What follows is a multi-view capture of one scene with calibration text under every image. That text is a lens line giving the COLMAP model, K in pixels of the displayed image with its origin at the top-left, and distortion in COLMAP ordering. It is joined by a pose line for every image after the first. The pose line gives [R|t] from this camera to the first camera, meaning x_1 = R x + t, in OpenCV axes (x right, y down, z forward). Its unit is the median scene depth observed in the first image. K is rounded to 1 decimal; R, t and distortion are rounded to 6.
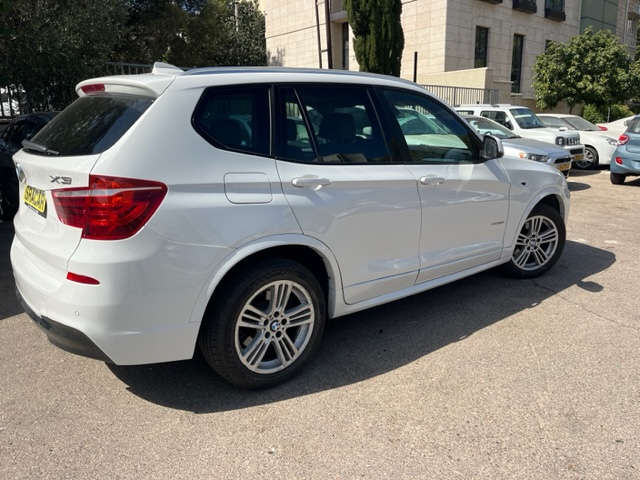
lens RADIAL K [[487.1, 0, 321.5], [0, 487.1, 220.6], [0, 0, 1]] dist [0.071658, -0.111518]
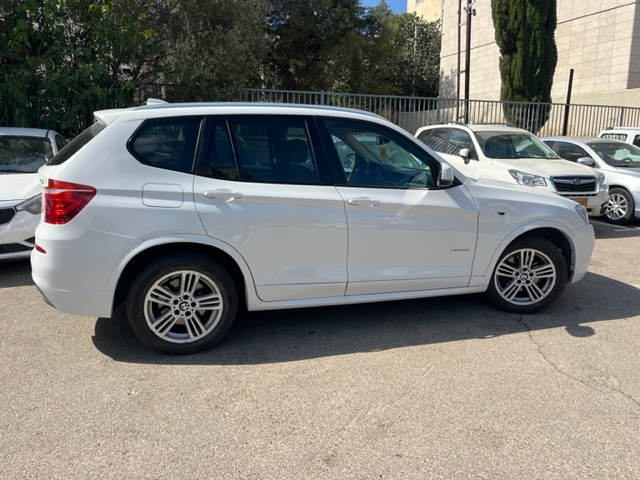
lens RADIAL K [[487.1, 0, 321.5], [0, 487.1, 220.6], [0, 0, 1]] dist [0.071658, -0.111518]
pose [[0.928637, 0.081759, -0.361868, 0.642711], [-0.094194, 0.995412, -0.016826, -0.015946], [0.358832, 0.049711, 0.932077, -0.060020]]
